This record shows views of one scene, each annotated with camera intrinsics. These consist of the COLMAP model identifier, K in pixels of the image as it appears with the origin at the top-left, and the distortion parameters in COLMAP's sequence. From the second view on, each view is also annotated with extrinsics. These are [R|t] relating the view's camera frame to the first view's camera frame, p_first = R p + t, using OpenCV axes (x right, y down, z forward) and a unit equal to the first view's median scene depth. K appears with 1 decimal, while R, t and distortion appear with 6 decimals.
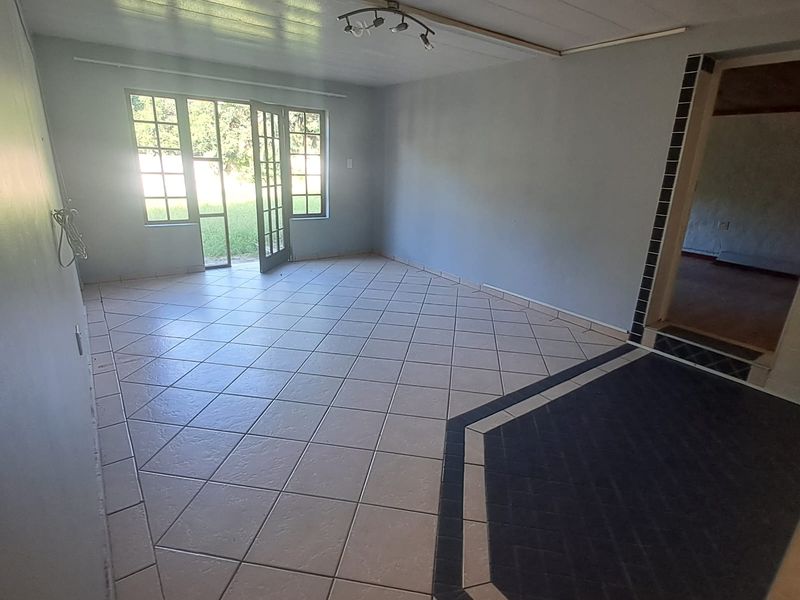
lens RADIAL K [[425.2, 0, 399.2], [0, 425.2, 299.7], [0, 0, 1]] dist [-0.007672, -0.001290]
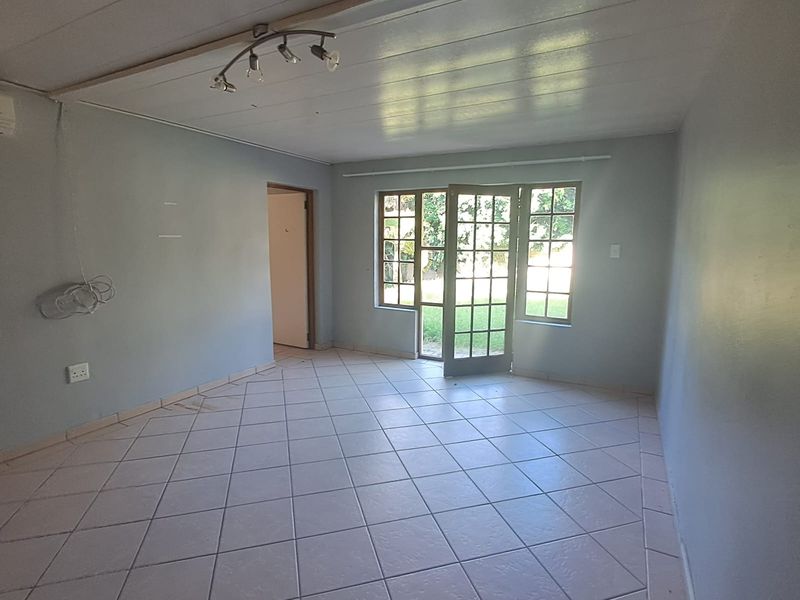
lens RADIAL K [[425.2, 0, 399.5], [0, 425.2, 299.7], [0, 0, 1]] dist [-0.007672, -0.001290]
pose [[0.428010, 0.091223, -0.899158, 0.392749], [-0.274334, 0.961065, -0.033083, -0.159605], [0.861132, 0.260830, 0.436371, 0.524296]]
